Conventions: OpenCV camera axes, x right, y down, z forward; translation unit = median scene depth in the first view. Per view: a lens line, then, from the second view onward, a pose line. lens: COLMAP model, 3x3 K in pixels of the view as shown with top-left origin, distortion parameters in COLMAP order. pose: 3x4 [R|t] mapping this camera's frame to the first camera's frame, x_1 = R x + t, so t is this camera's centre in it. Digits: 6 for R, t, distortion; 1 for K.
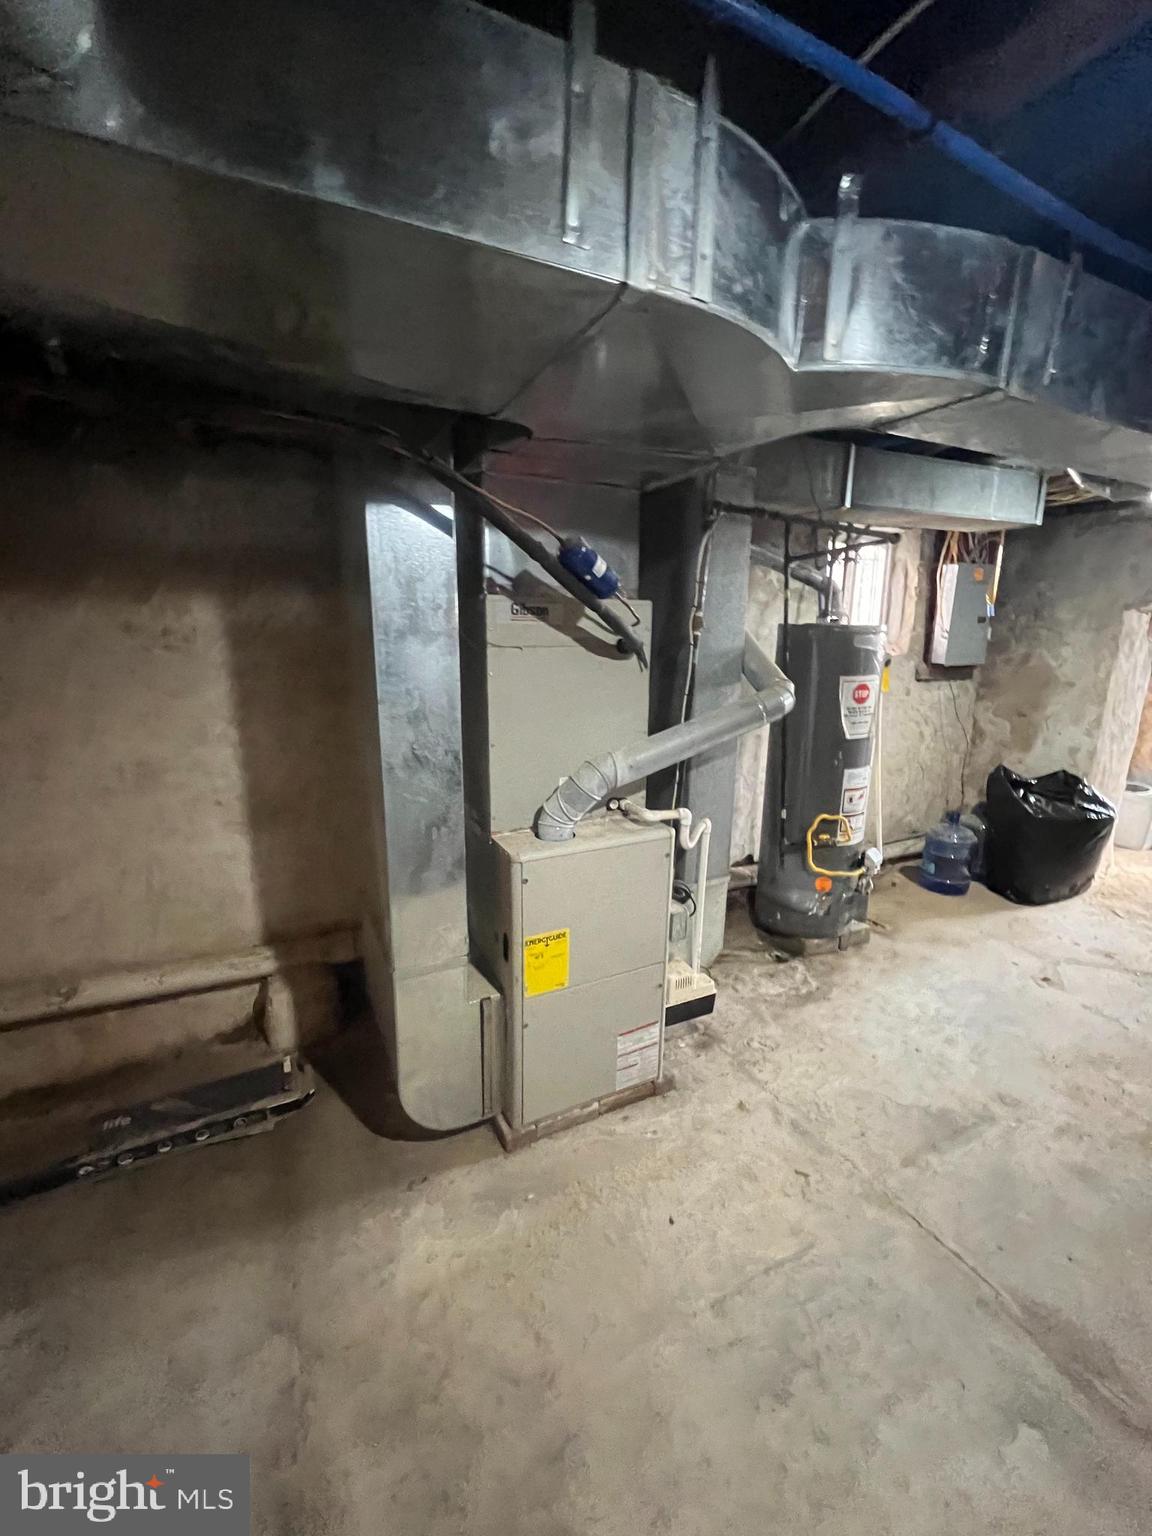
lens RADIAL K [[615.9, 0, 580.5], [0, 615.9, 764.2], [0, 0, 1]] dist [-0.004318, 0.000417]
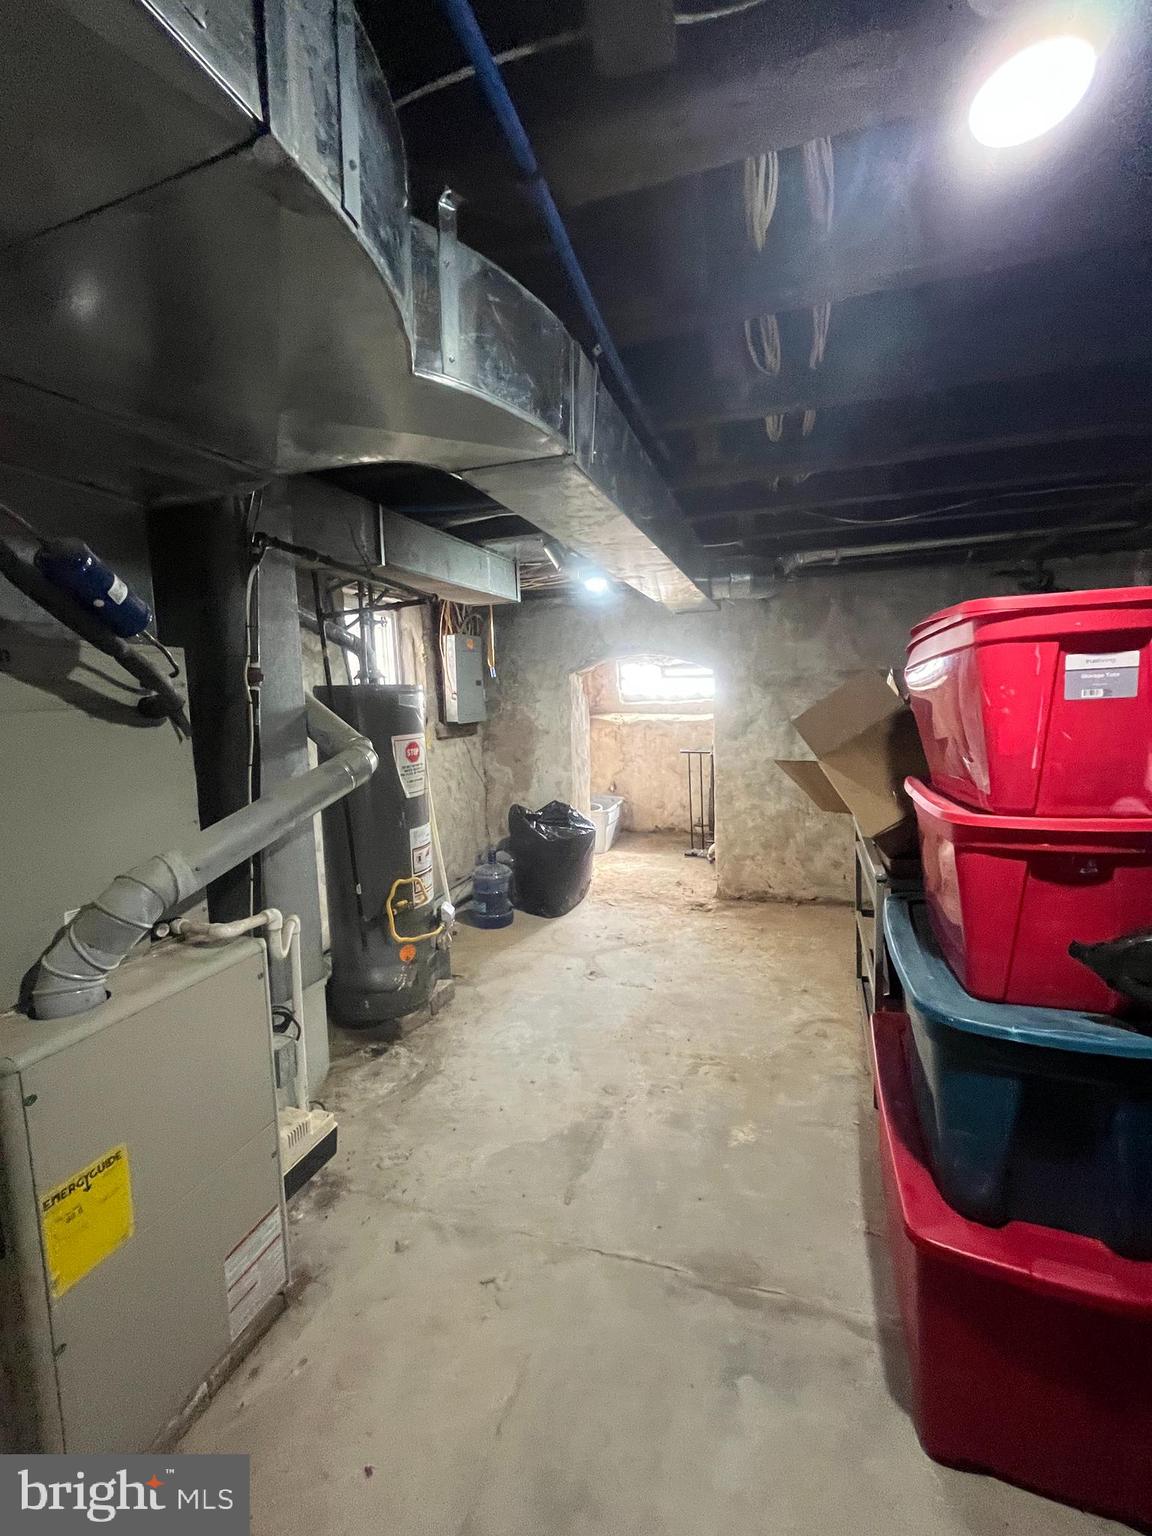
lens RADIAL K [[615.9, 0, 574.7], [0, 615.9, 763.8], [0, 0, 1]] dist [-0.004318, 0.000417]
pose [[0.709349, -0.103170, 0.697266, -0.070022], [0.186009, 0.981562, -0.043998, -0.002290], [-0.679871, 0.160908, 0.715461, 0.126604]]
